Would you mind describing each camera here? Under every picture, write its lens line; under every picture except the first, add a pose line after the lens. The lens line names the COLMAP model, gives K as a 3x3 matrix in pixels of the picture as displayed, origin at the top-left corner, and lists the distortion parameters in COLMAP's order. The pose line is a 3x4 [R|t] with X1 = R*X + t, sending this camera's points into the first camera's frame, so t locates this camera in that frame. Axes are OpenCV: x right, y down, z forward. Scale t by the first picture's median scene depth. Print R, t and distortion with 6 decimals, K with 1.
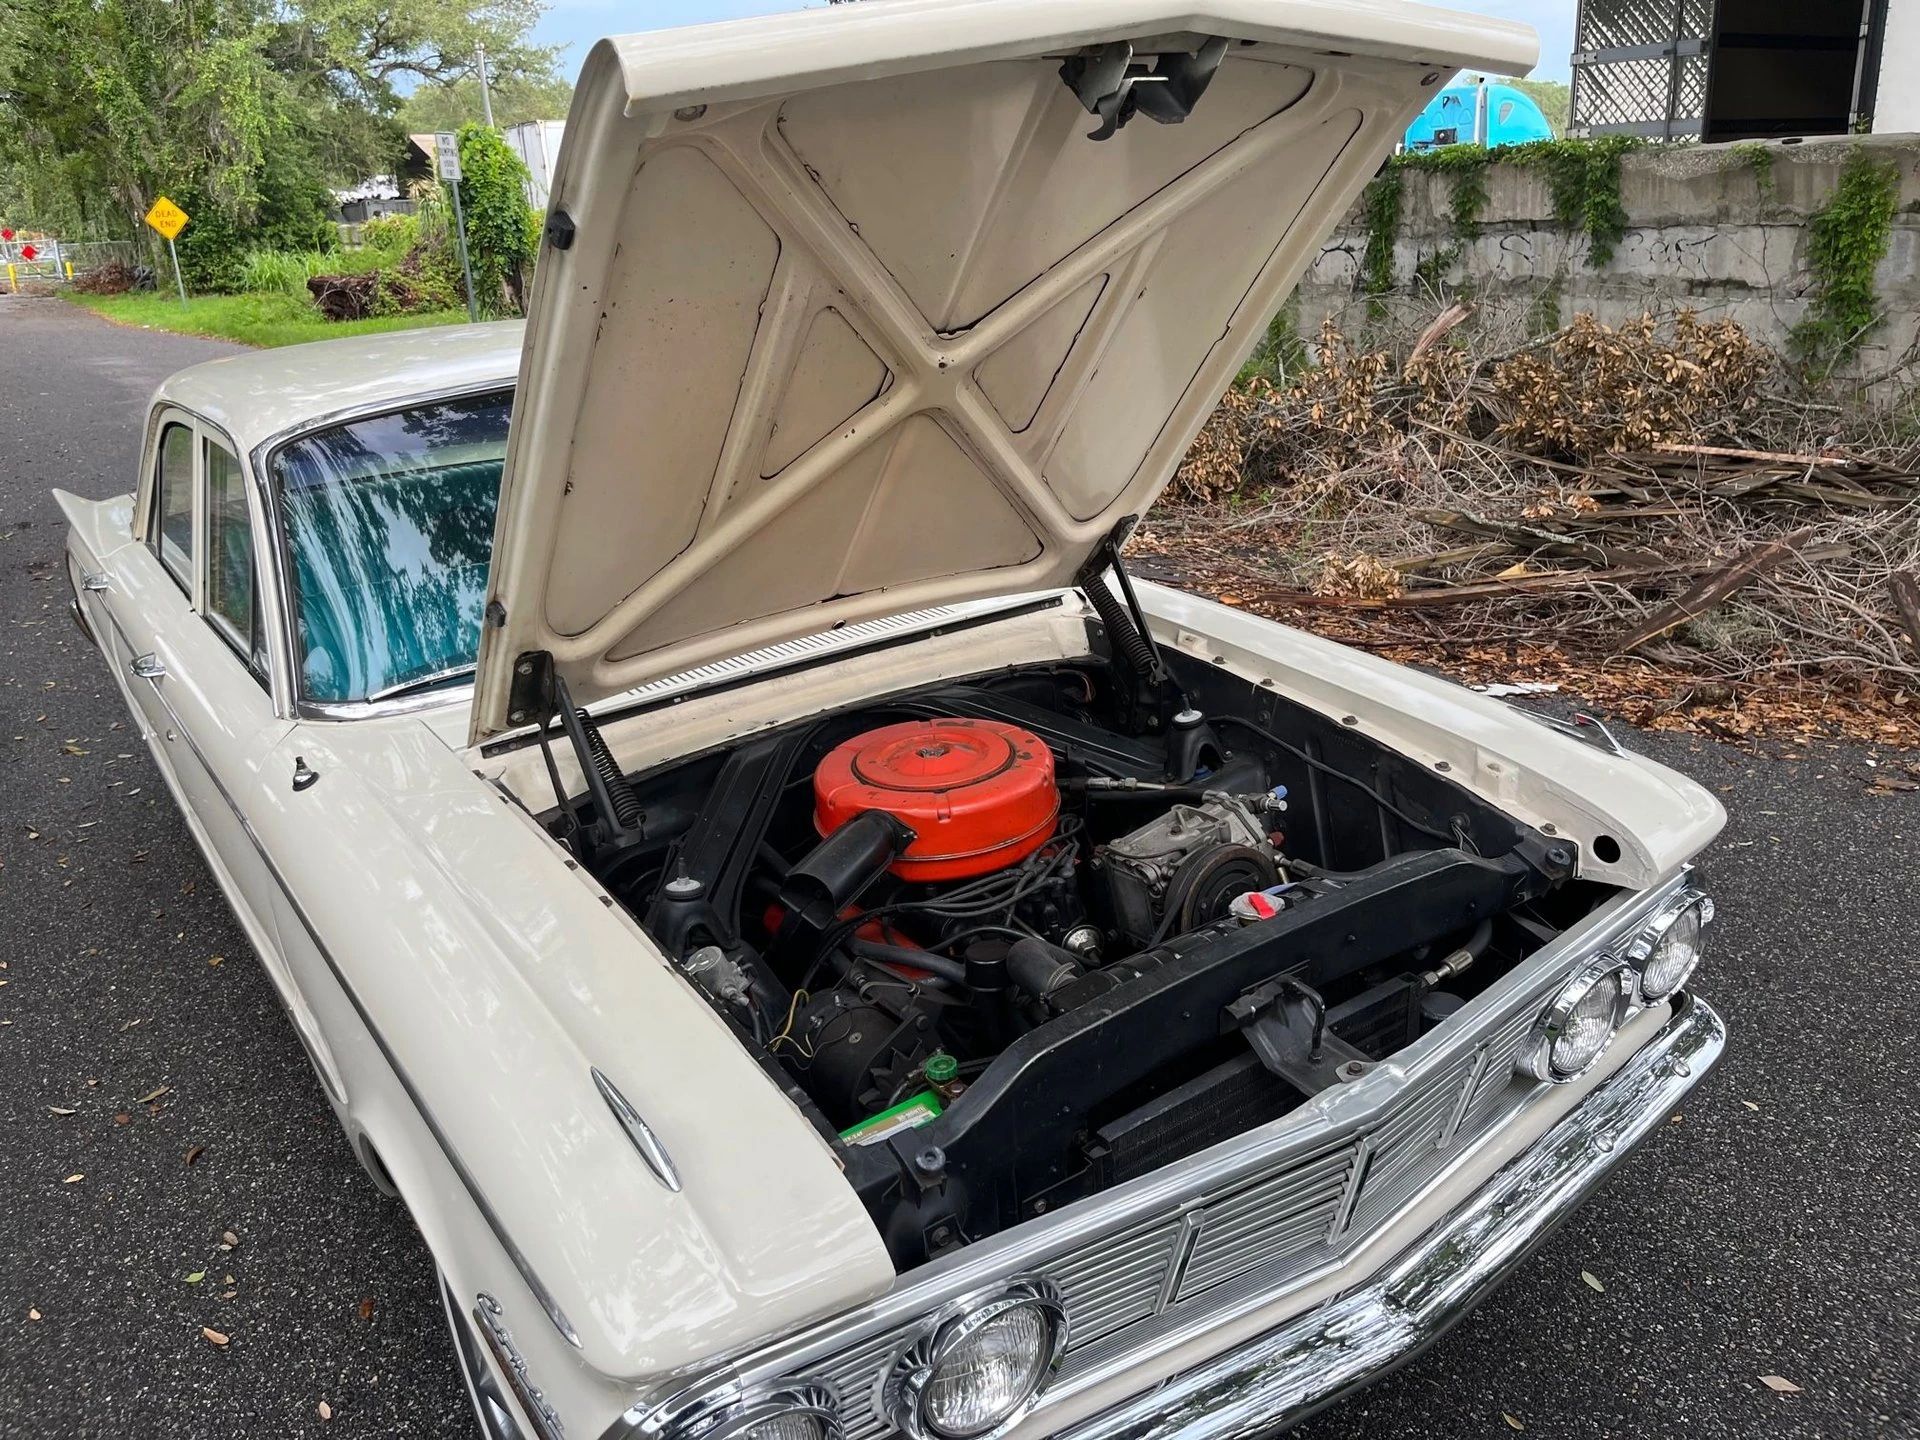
lens RADIAL K [[1529.7, 0, 954.4], [0, 1529.7, 708.1], [0, 0, 1]] dist [0.029605, -0.046320]
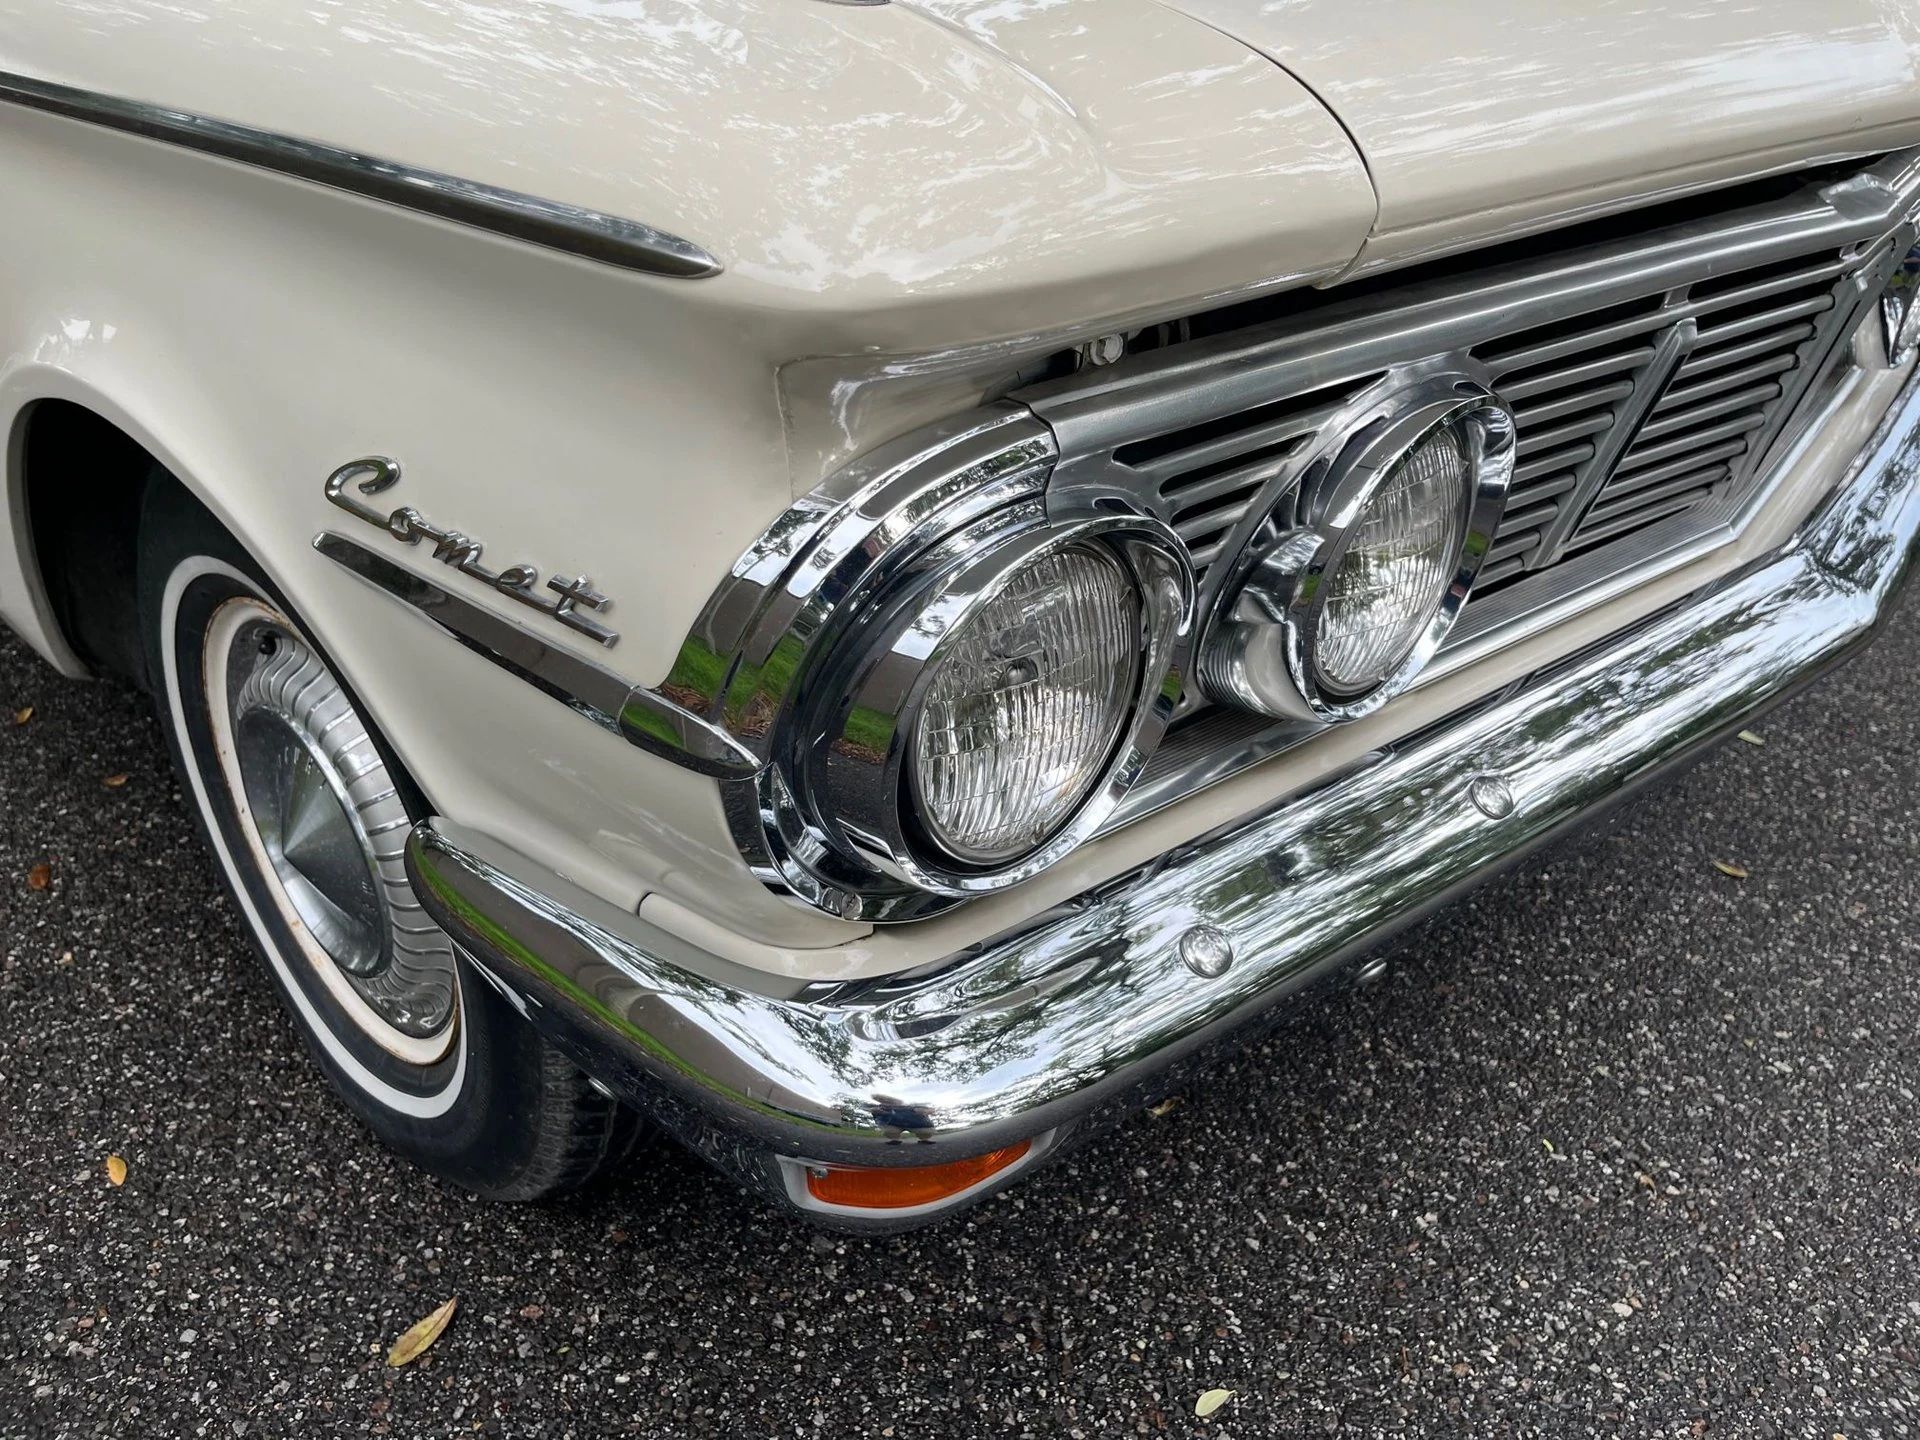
lens RADIAL K [[1529.7, 0, 950.5], [0, 1529.7, 724.7], [0, 0, 1]] dist [0.029605, -0.046320]
pose [[0.977258, -0.031906, 0.209638, -0.040174], [0.006796, 0.992820, 0.119424, 0.070721], [-0.211944, -0.115283, 0.970459, 0.085178]]
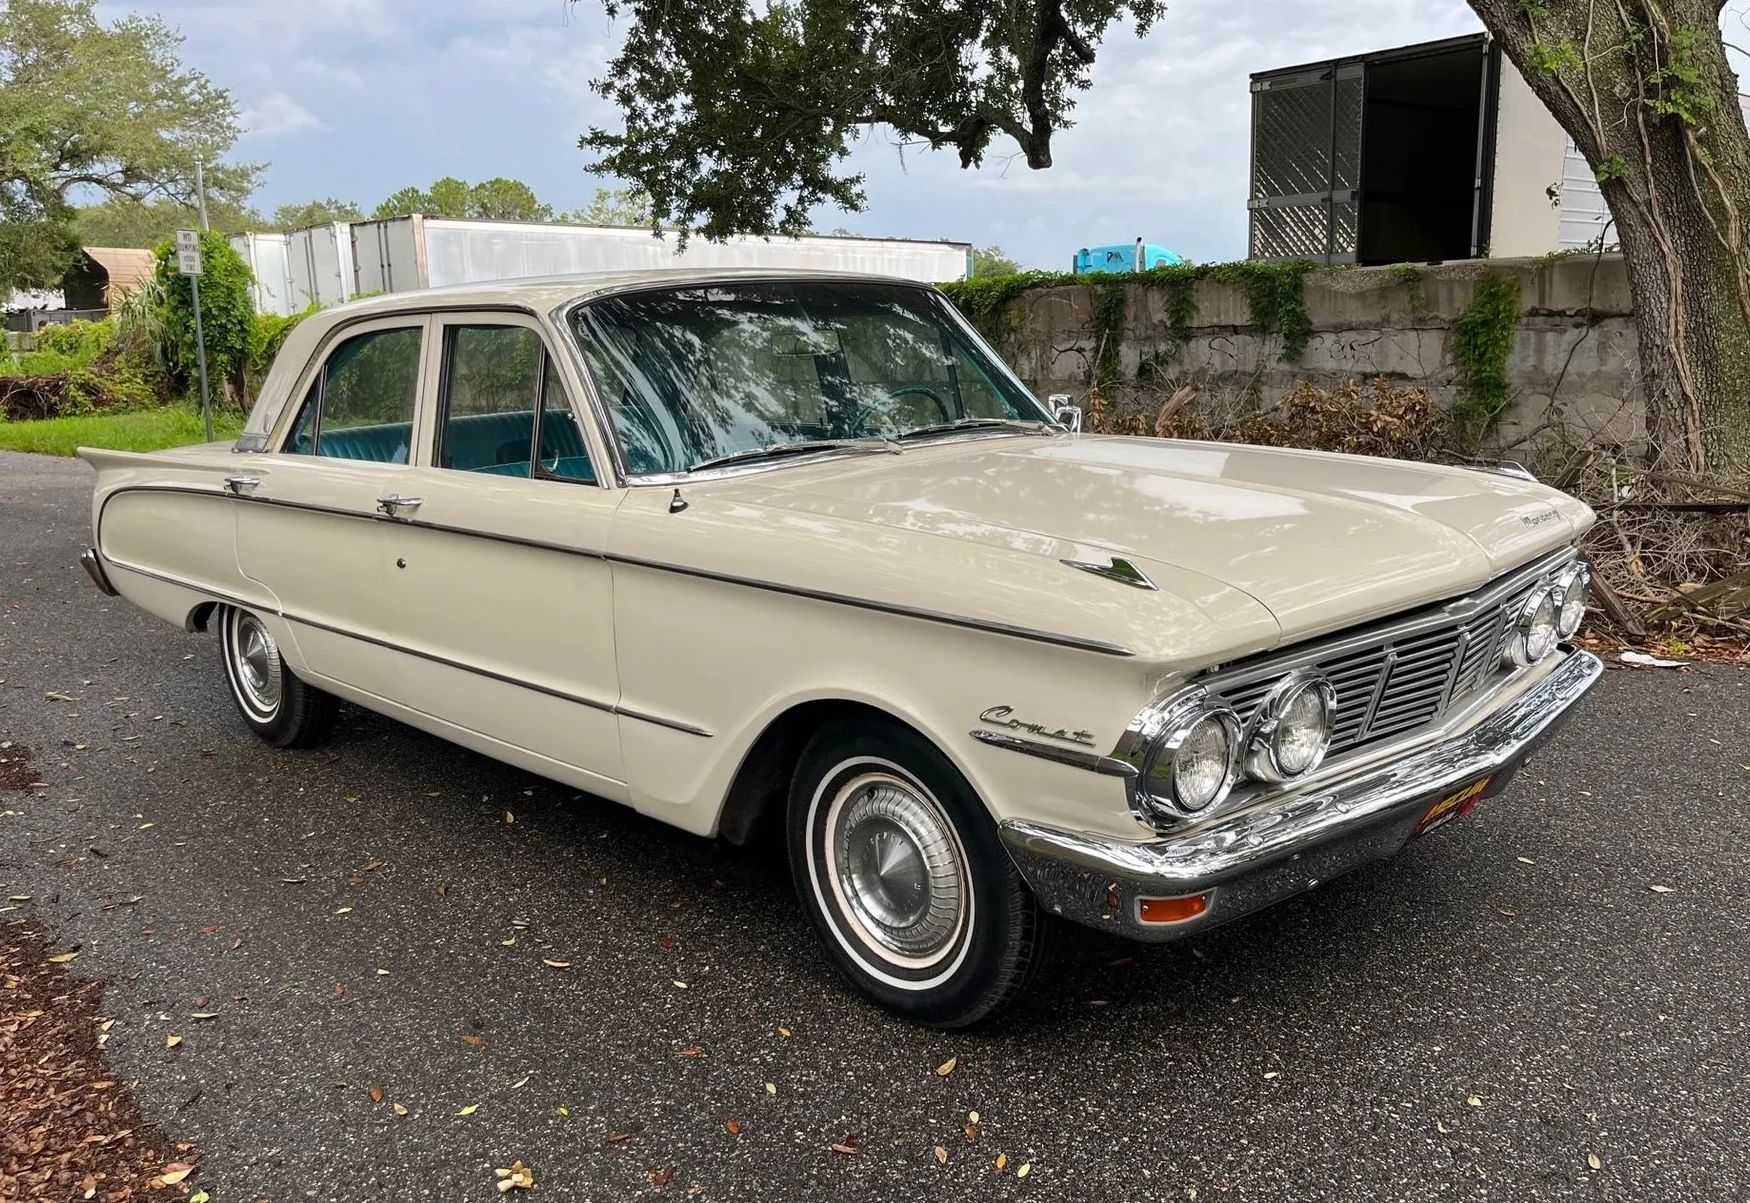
lens RADIAL K [[1573.5, 0, 933.8], [0, 1573.5, 623.8], [0, 0, 1]] dist [0.051051, -0.079338]
pose [[0.975803, -0.006207, 0.218562, -0.126153], [0.040852, 0.987171, -0.154354, 0.094982], [-0.214800, 0.159547, 0.963538, -0.102766]]
